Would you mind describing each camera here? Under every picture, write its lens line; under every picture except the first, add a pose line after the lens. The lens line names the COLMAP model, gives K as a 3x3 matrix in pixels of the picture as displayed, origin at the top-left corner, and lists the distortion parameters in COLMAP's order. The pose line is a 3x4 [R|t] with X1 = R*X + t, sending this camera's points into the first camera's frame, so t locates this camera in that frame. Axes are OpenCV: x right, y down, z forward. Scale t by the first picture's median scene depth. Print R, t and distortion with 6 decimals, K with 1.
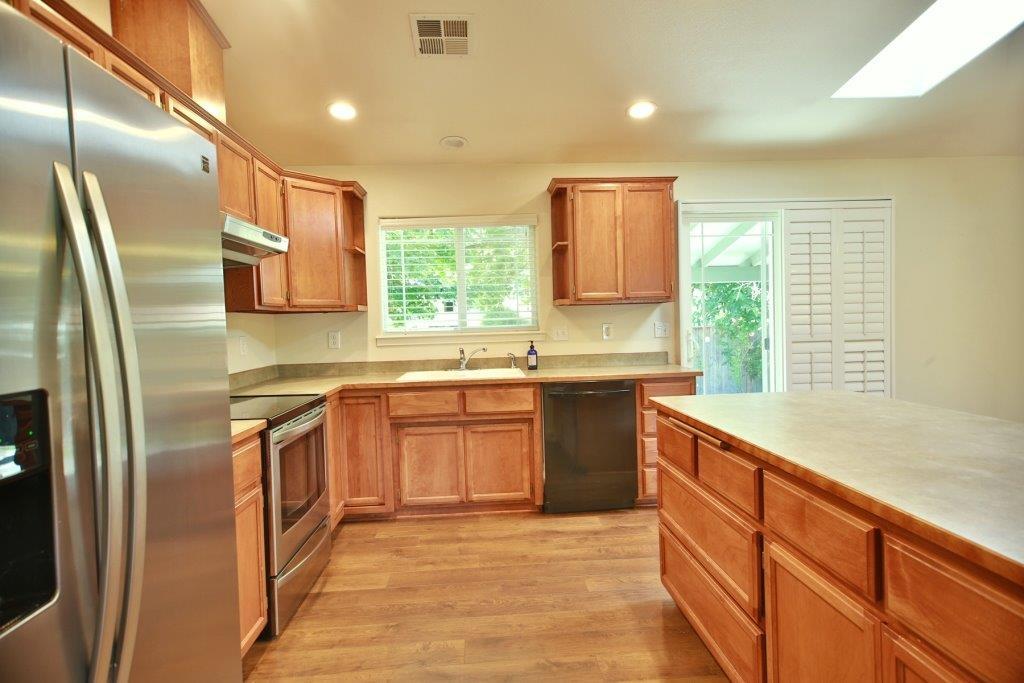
lens RADIAL K [[538.4, 0, 512.0], [0, 538.4, 341.5], [0, 0, 1]] dist [0.005170, 0.000536]
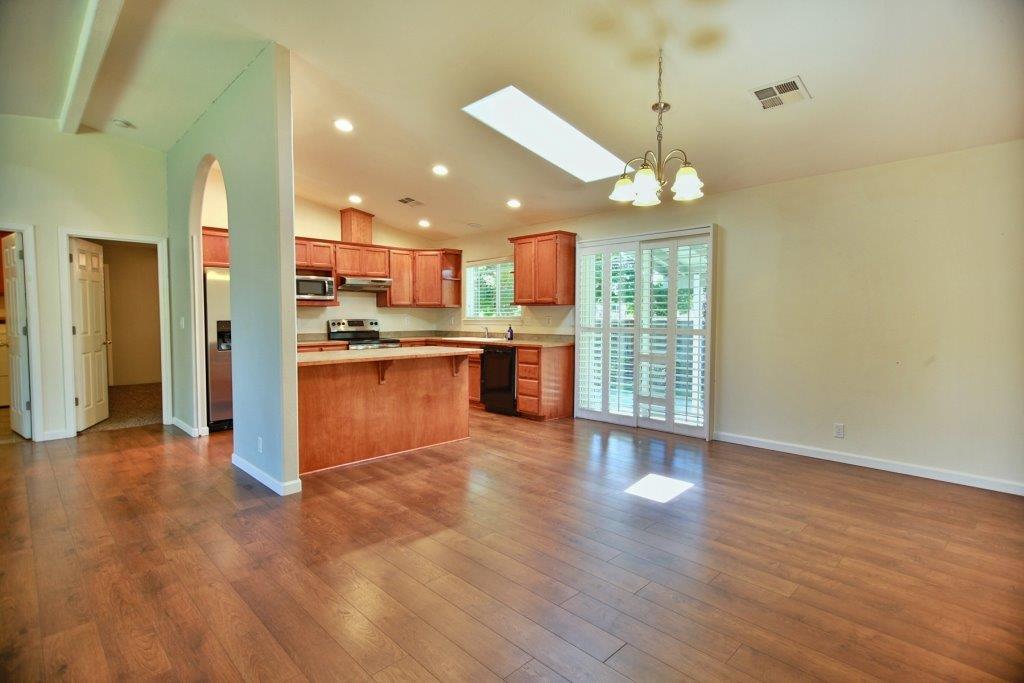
lens RADIAL K [[504.2, 0, 512.0], [0, 504.2, 341.5], [0, 0, 1]] dist [-0.000200, 0.000585]
pose [[0.660930, 0.066873, -0.747462, 1.495541], [-0.048531, 0.997746, 0.046352, -0.026638], [0.748877, 0.005640, 0.662685, -0.165712]]
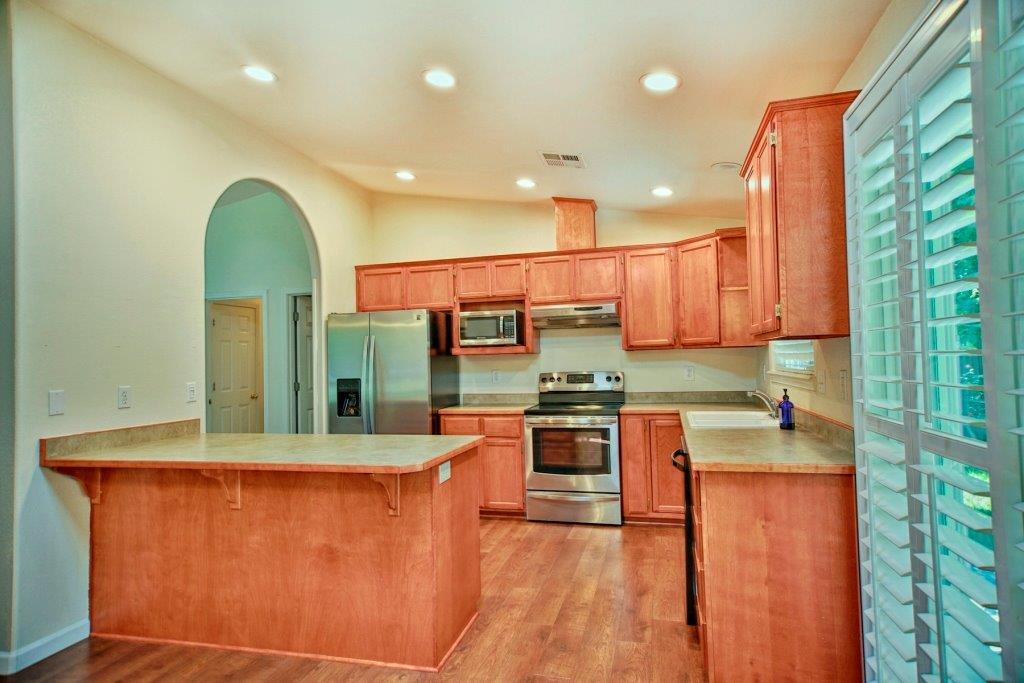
lens RADIAL K [[578.0, 0, 512.0], [0, 578.0, 341.5], [0, 0, 1]] dist [0.001703, 0.018700]
pose [[-0.307089, 0.005180, -0.951667, 0.986914], [-0.003149, 0.999974, 0.006460, -0.076220], [0.951676, 0.004981, -0.307065, 0.987088]]
